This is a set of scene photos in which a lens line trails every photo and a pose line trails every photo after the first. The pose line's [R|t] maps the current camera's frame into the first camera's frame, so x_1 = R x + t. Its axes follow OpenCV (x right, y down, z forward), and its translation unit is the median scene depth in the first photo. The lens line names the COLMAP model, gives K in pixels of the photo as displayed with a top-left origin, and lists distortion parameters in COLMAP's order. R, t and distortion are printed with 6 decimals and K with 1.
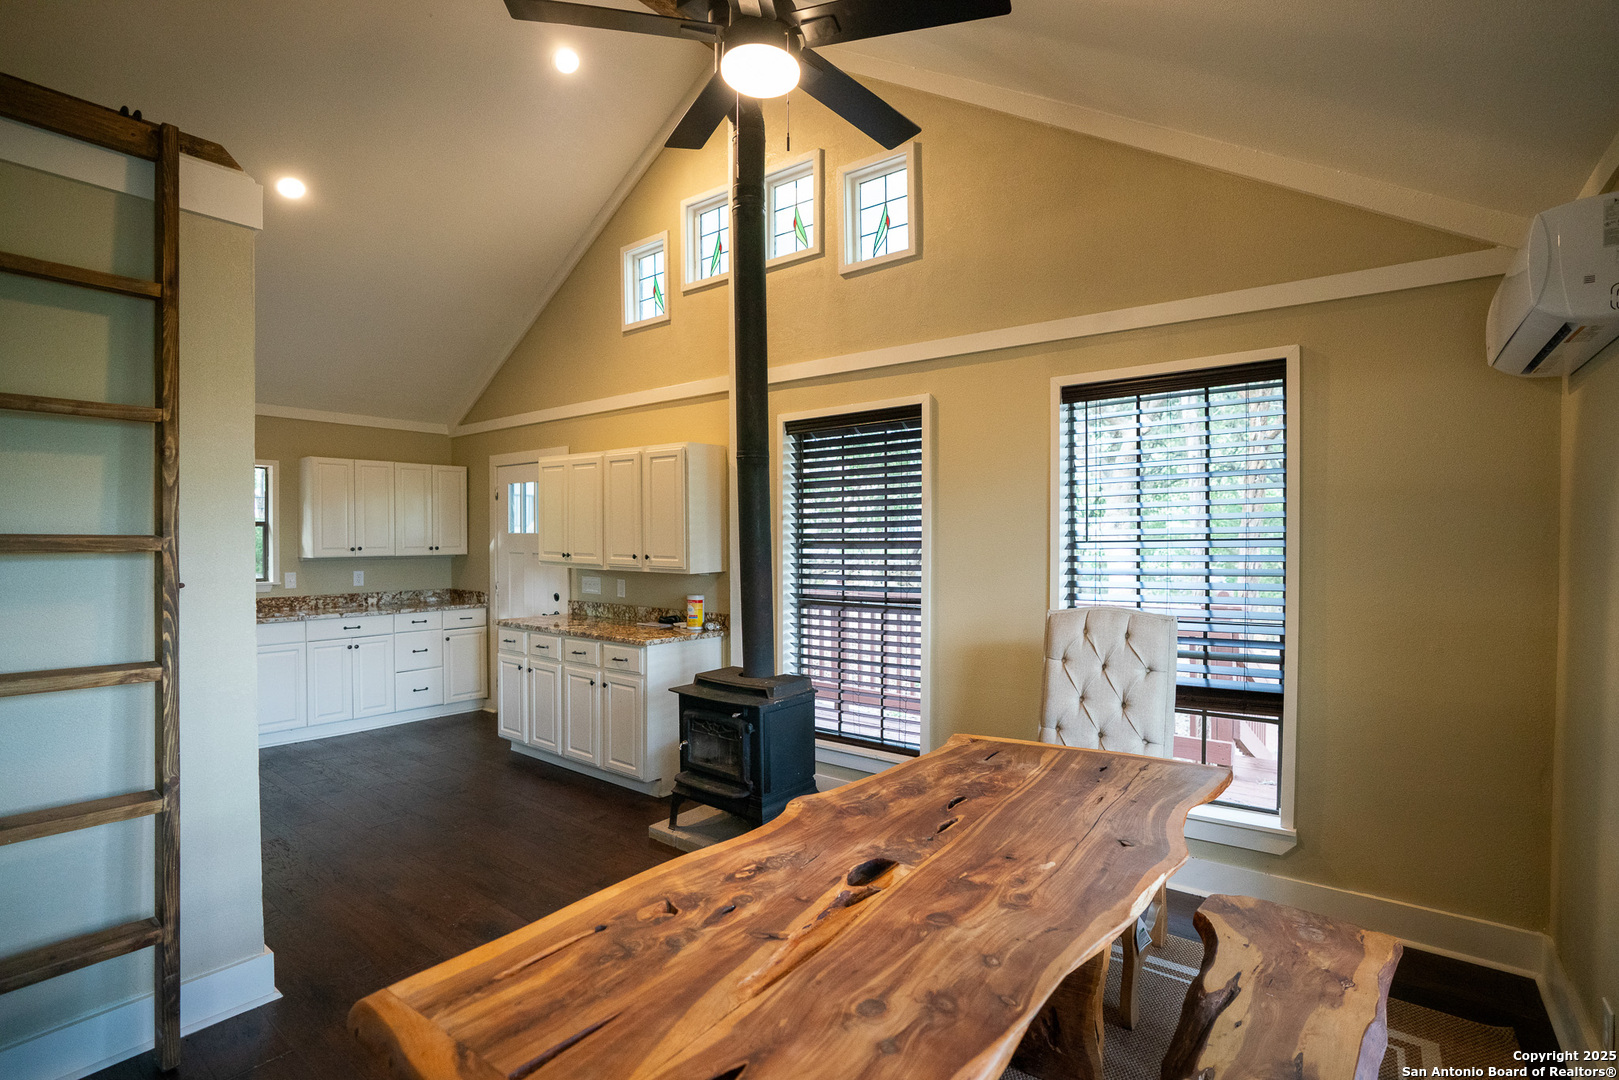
lens RADIAL K [[757.5, 0, 809.5], [0, 757.5, 540.0], [0, 0, 1]] dist [-0.047551, 0.000083]
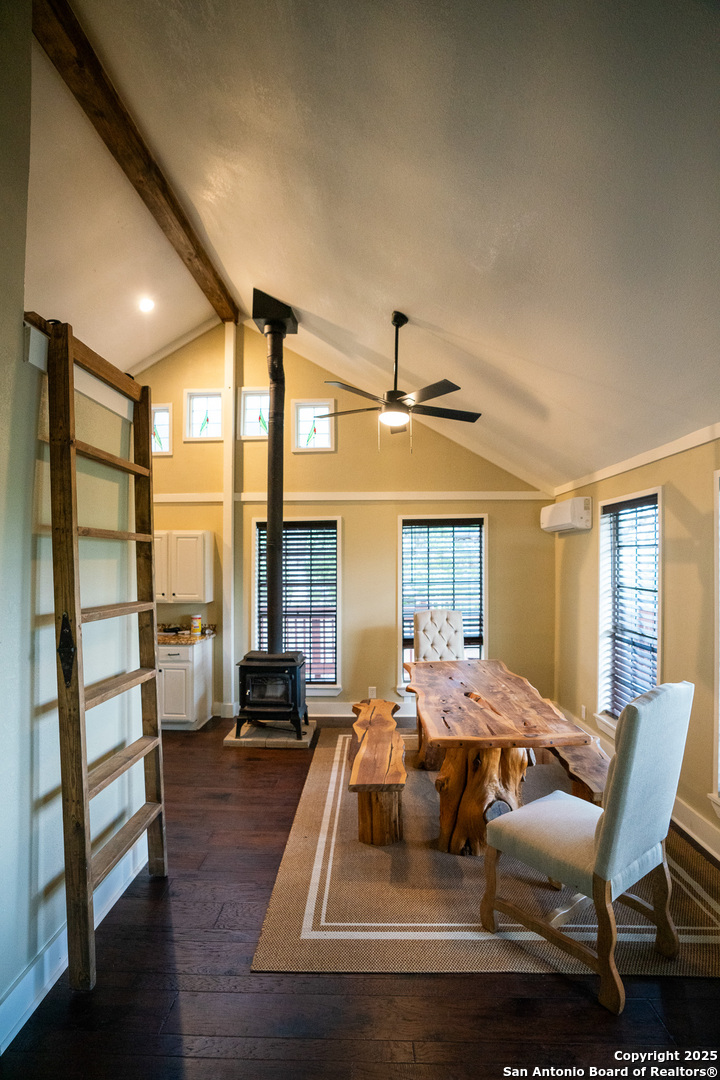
lens RADIAL K [[489.4, 0, 356.9], [0, 489.4, 554.4], [0, 0, 1]] dist [-0.066502, -0.000058]
pose [[0.821573, 0.007329, 0.570056, -0.494634], [0.006193, 0.999744, -0.021779, -0.041651], [-0.570070, 0.021423, 0.821317, -0.151827]]
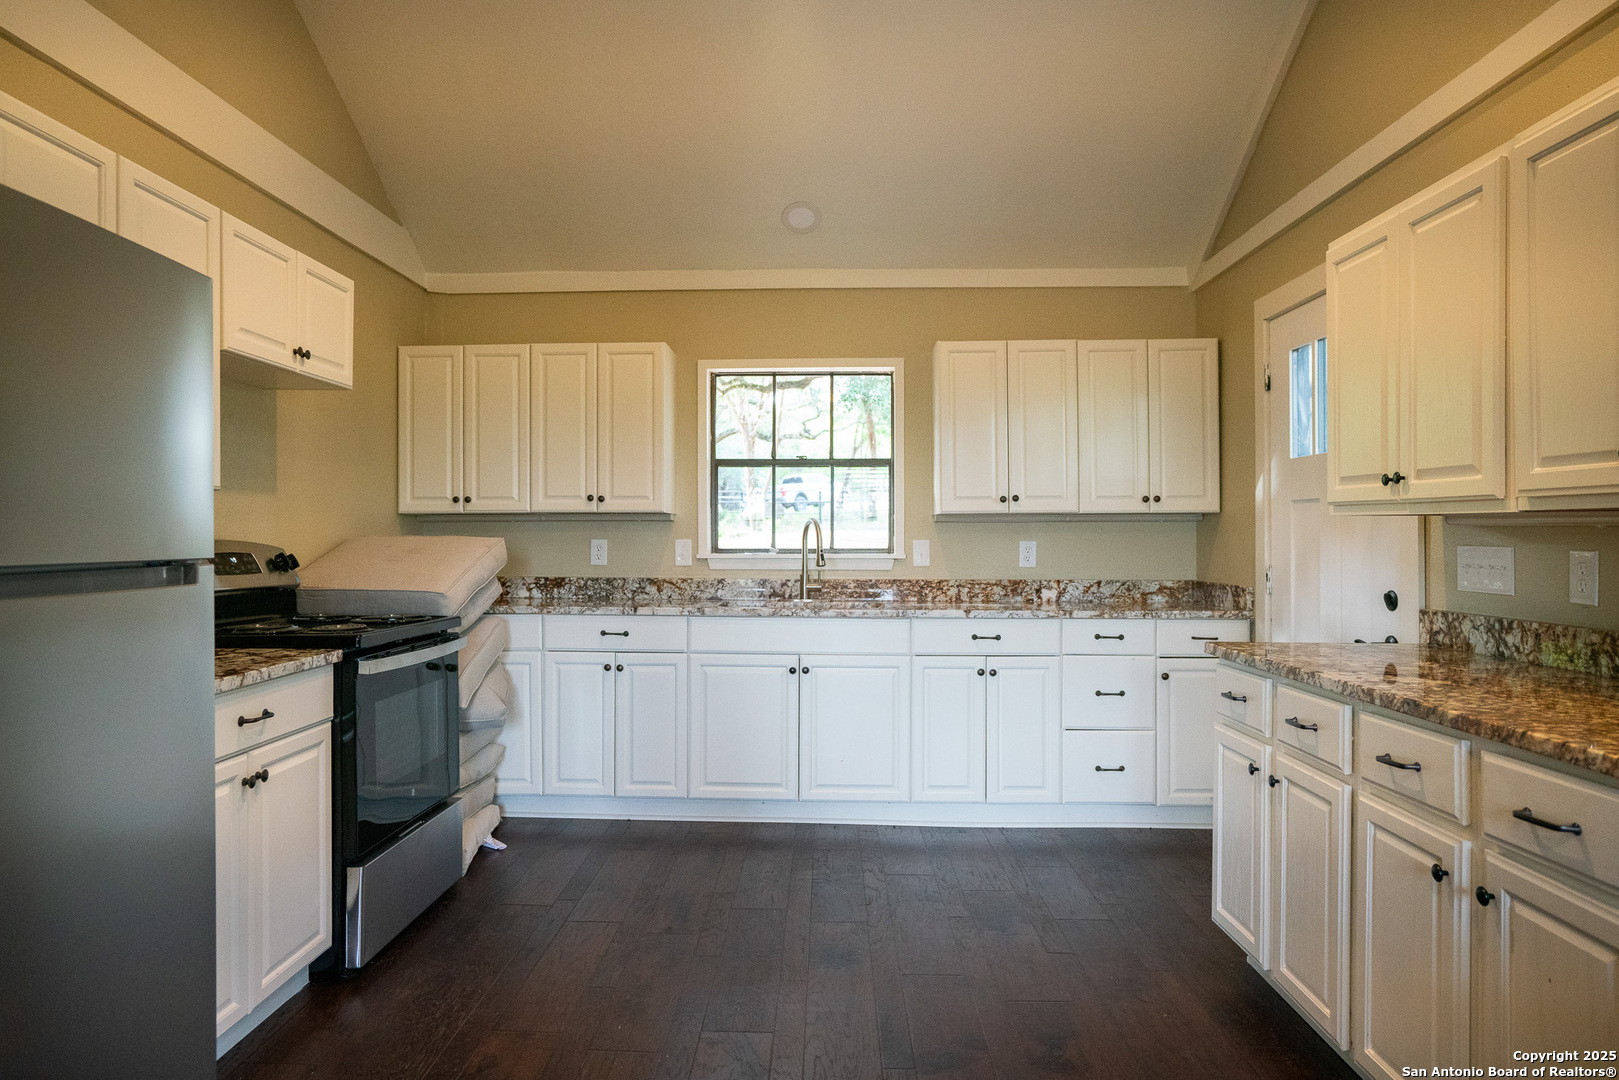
lens RADIAL K [[985.0, 0, 809.5], [0, 985.0, 540.0], [0, 0, 1]] dist [-0.002753, 0.001114]
pose [[0.583301, -0.000442, -0.812256, -0.110037], [-0.004372, 0.999984, -0.003683, 0.056159], [0.812244, 0.005699, 0.583289, 0.532384]]
